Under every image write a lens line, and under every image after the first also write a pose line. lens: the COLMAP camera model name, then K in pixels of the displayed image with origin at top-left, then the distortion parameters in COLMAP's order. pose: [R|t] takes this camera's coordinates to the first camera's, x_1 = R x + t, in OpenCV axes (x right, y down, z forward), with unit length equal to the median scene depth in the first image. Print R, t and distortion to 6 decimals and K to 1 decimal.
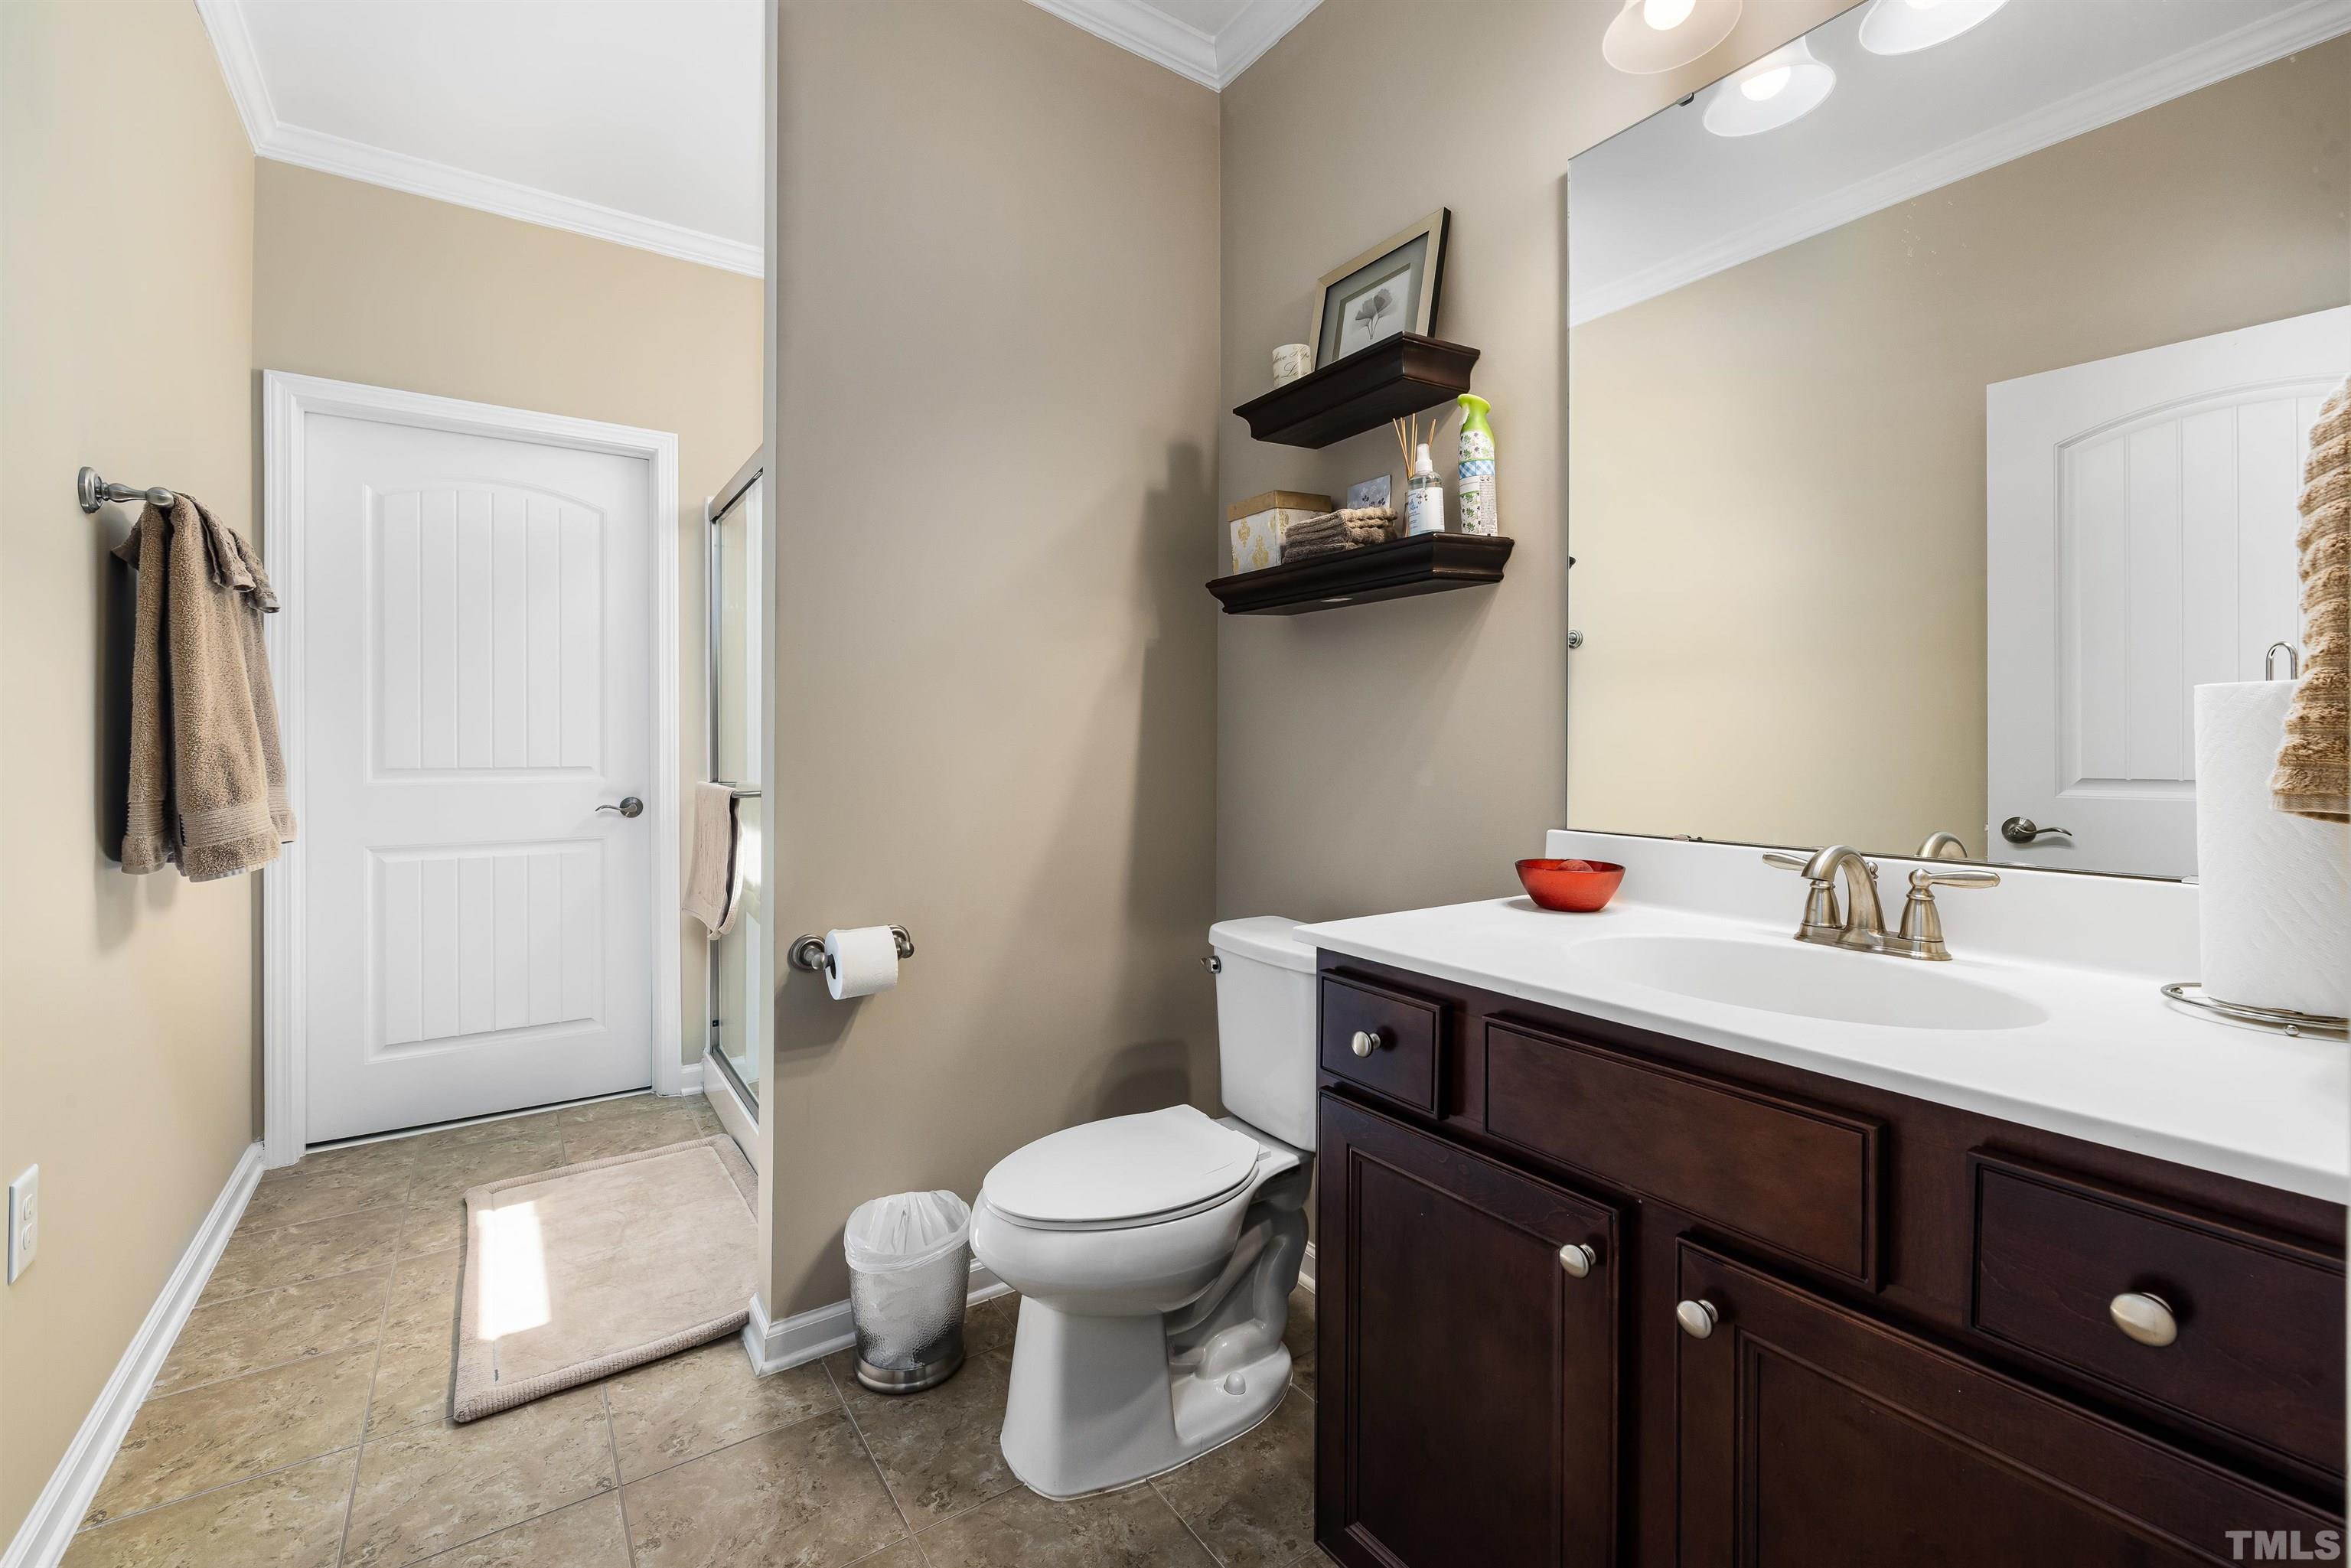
lens RADIAL K [[988.7, 0, 1165.4], [0, 988.7, 777.0], [0, 0, 1]] dist [-0.002639, -0.000056]
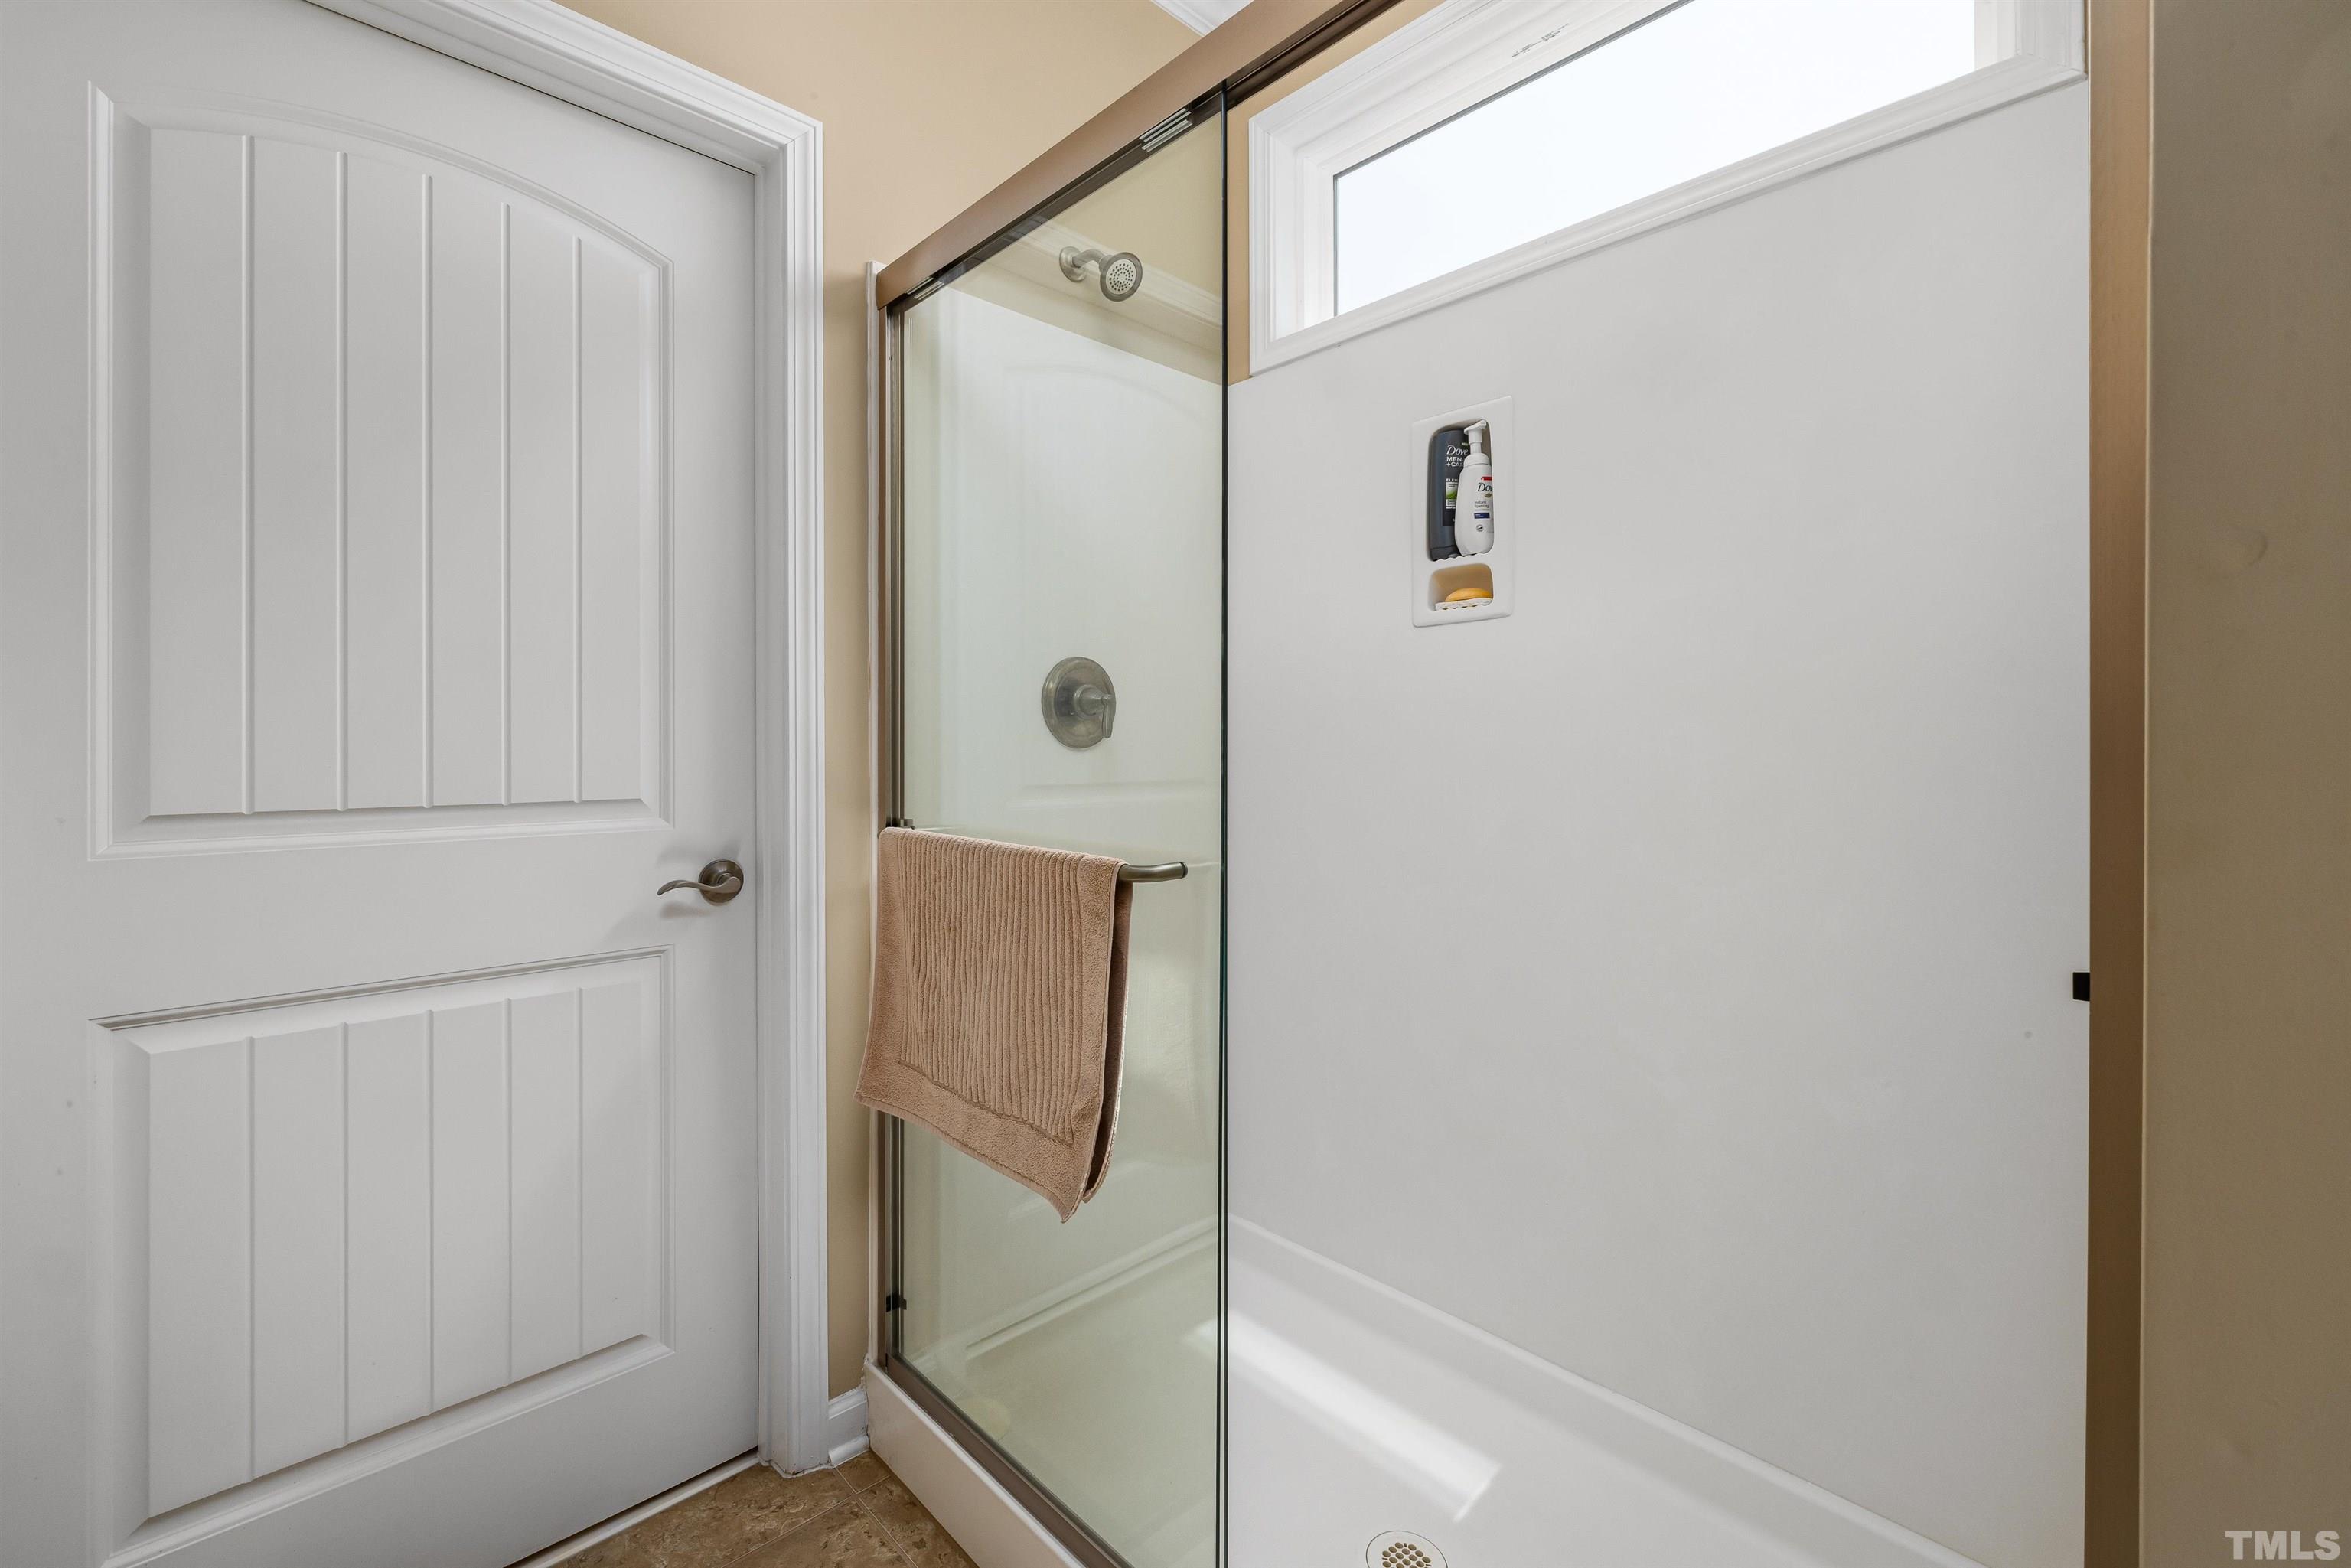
lens RADIAL K [[1004.5, 0, 1186.9], [0, 1004.5, 768.8], [0, 0, 1]] dist [-0.000913, -0.000302]
pose [[0.989833, -0.008744, 0.141966, -0.386329], [0.010584, 0.999869, -0.012214, -0.016488], [-0.141841, 0.013592, 0.989796, 0.480954]]
